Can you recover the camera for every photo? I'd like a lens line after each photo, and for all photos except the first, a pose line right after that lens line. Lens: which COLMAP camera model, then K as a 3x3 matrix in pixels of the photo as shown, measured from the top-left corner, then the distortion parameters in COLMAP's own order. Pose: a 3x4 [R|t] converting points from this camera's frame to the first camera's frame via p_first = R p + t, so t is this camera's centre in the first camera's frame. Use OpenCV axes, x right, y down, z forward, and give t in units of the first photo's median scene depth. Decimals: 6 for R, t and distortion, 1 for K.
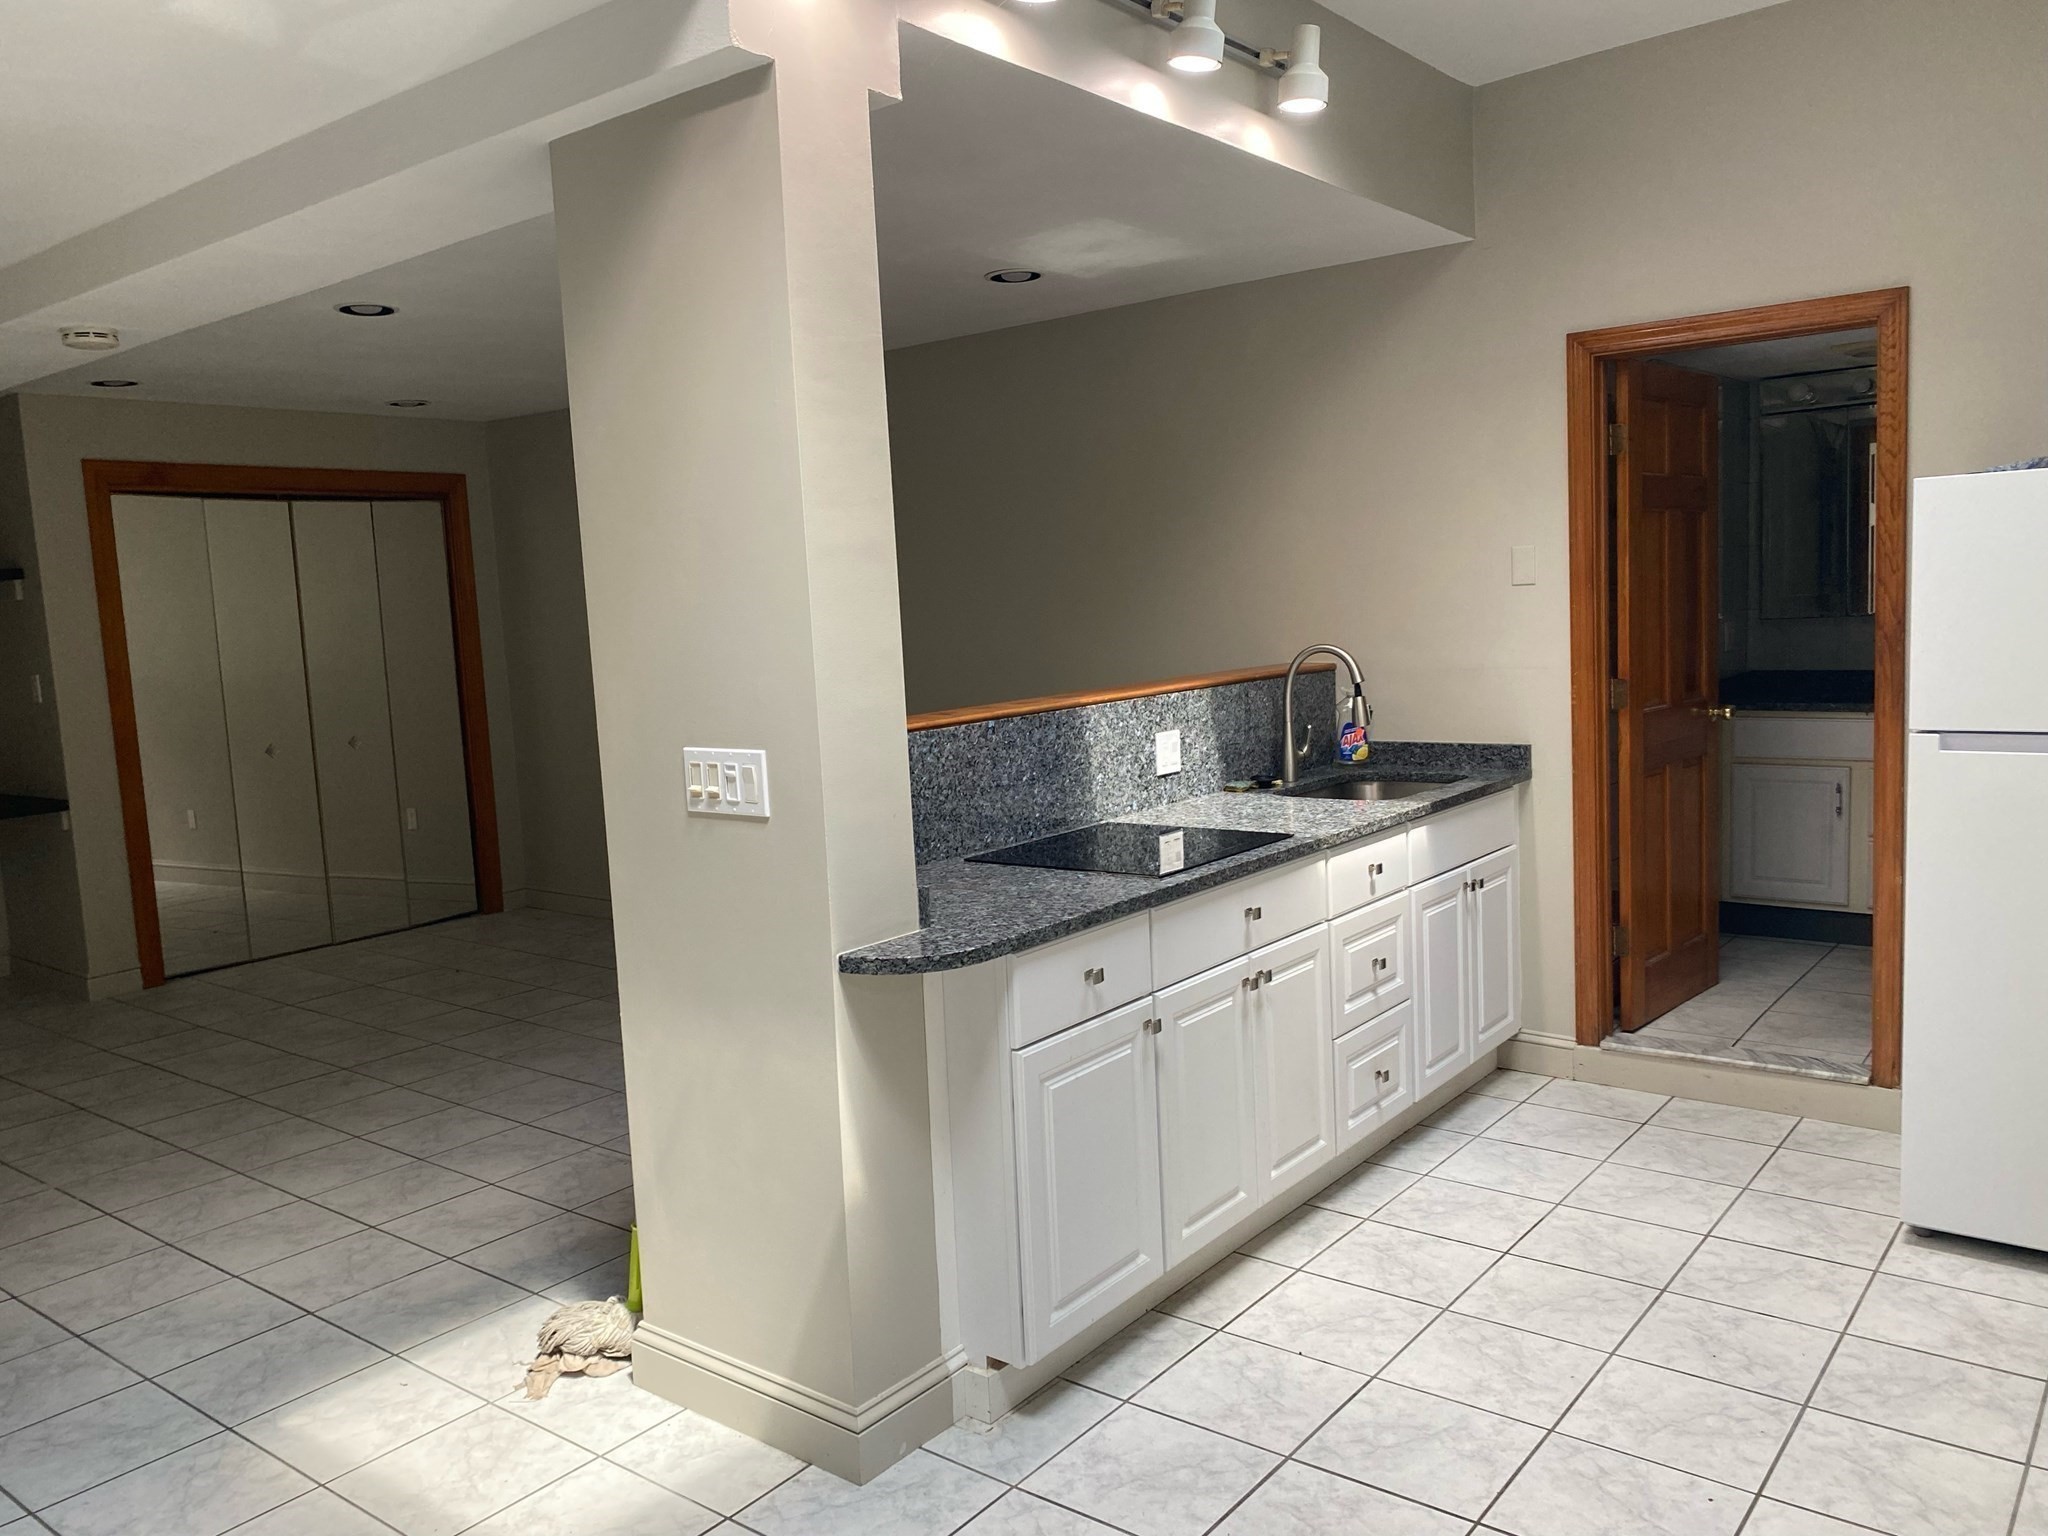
lens RADIAL K [[1578.7, 0, 1011.8], [0, 1578.7, 761.5], [0, 0, 1]] dist [0.049663, -0.032698]
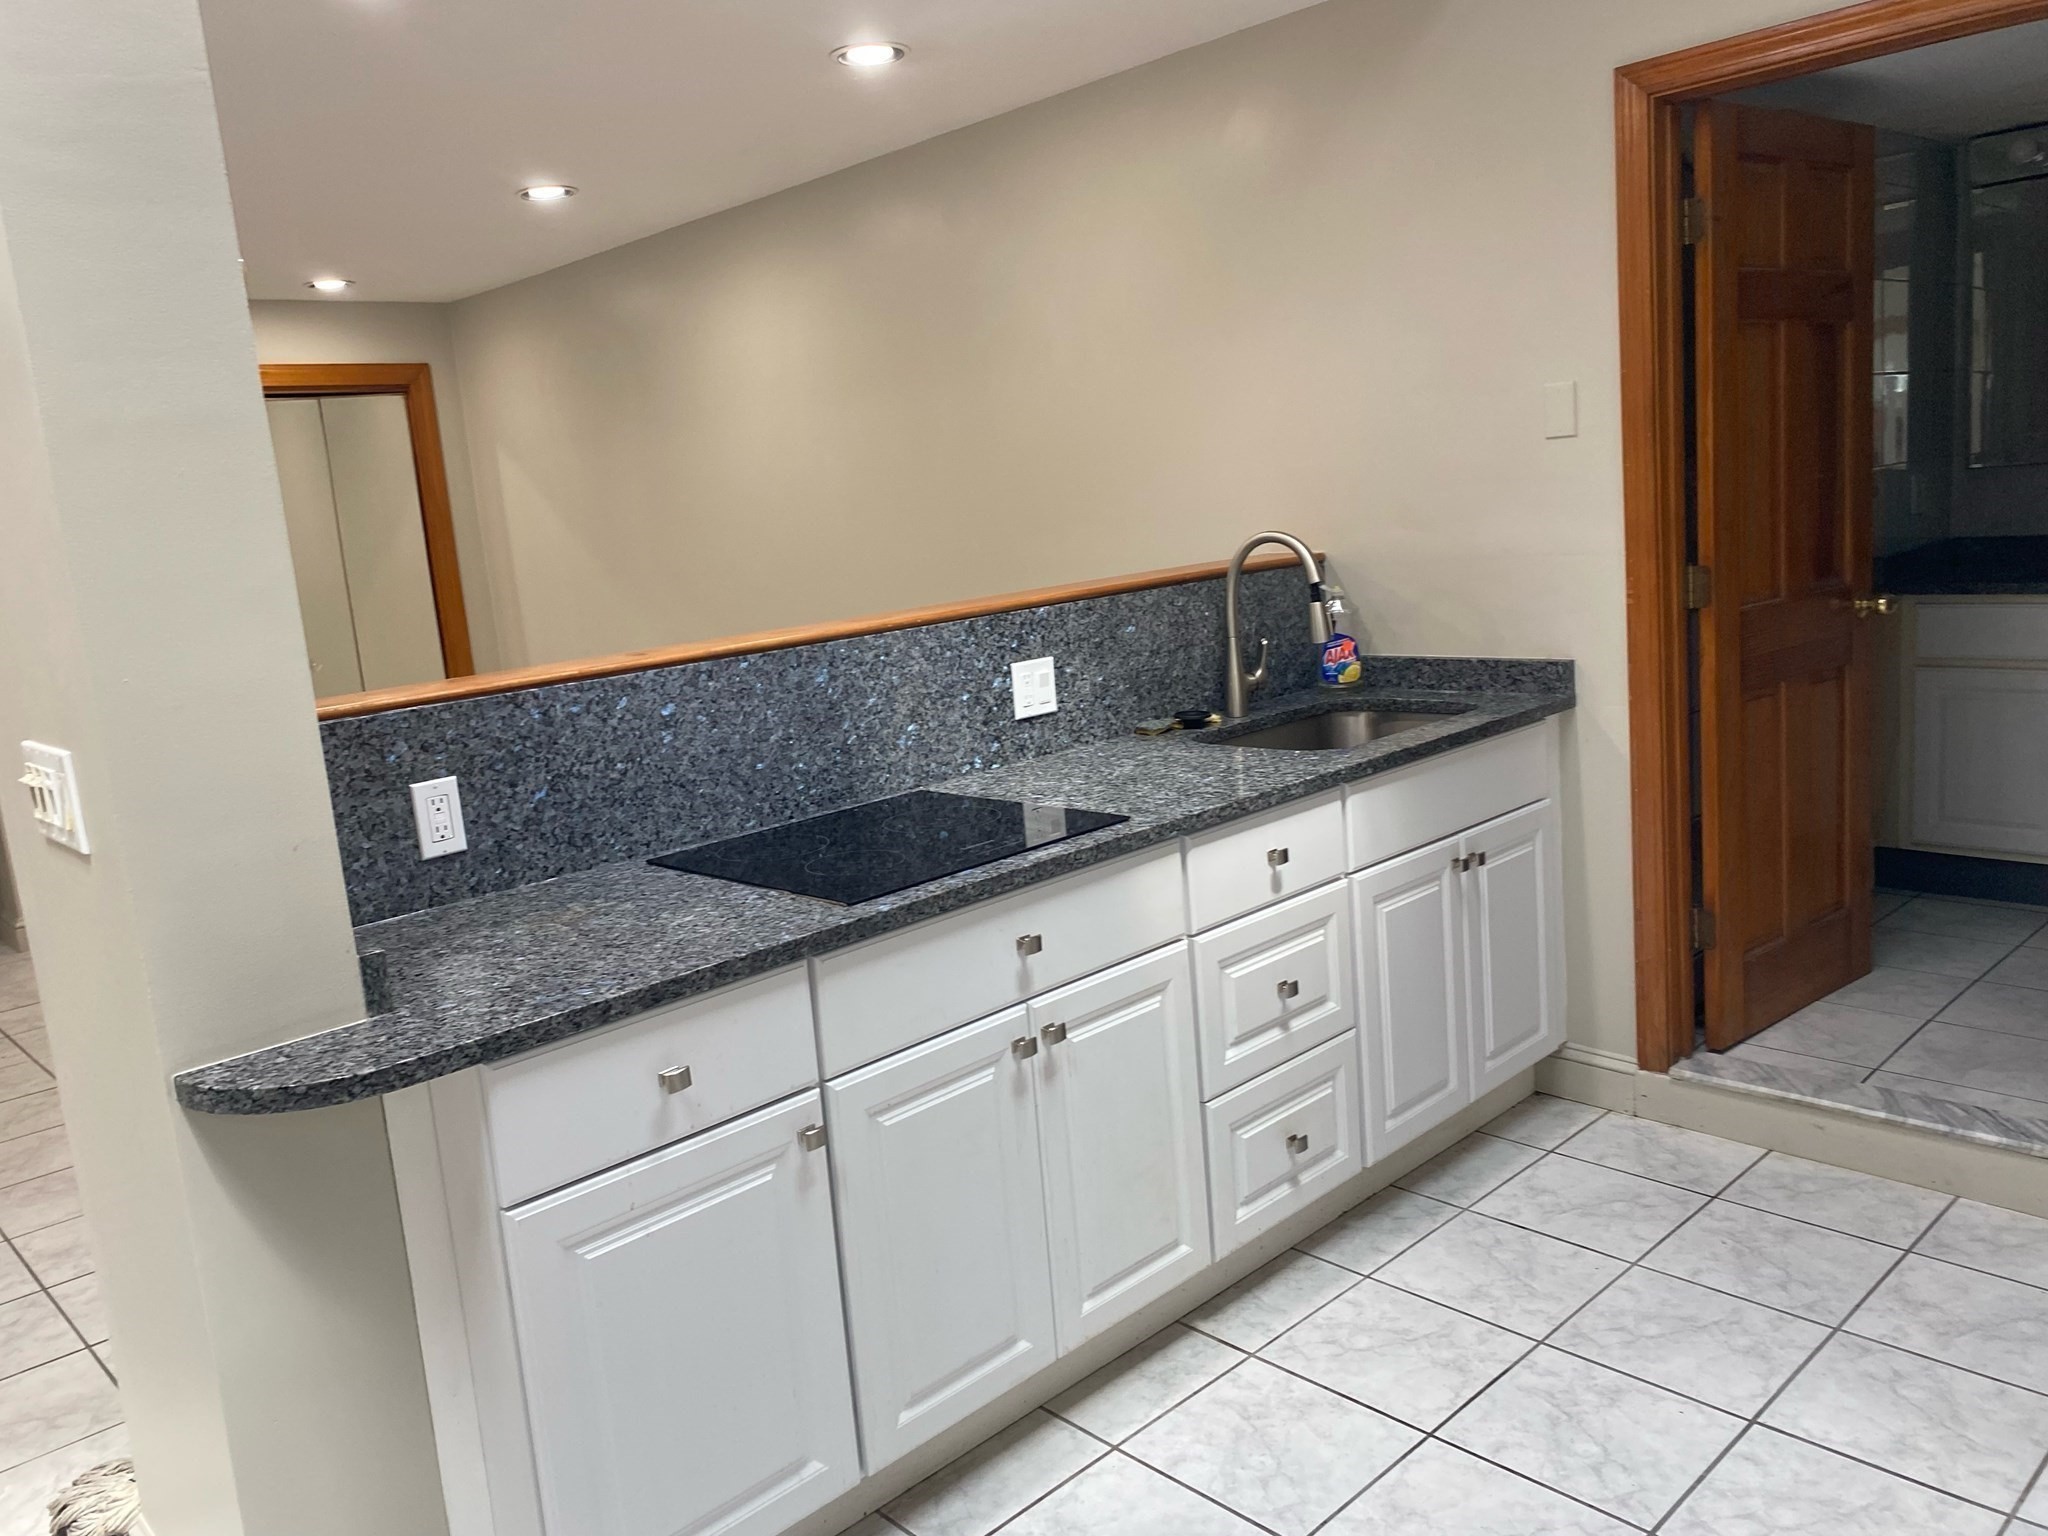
lens RADIAL K [[1578.7, 0, 991.3], [0, 1578.7, 734.9], [0, 0, 1]] dist [0.049663, -0.032698]
pose [[0.986344, -0.013370, -0.164156, 0.204087], [0.023682, 0.997855, 0.061027, -0.029873], [0.162988, -0.064081, 0.984545, 0.268197]]
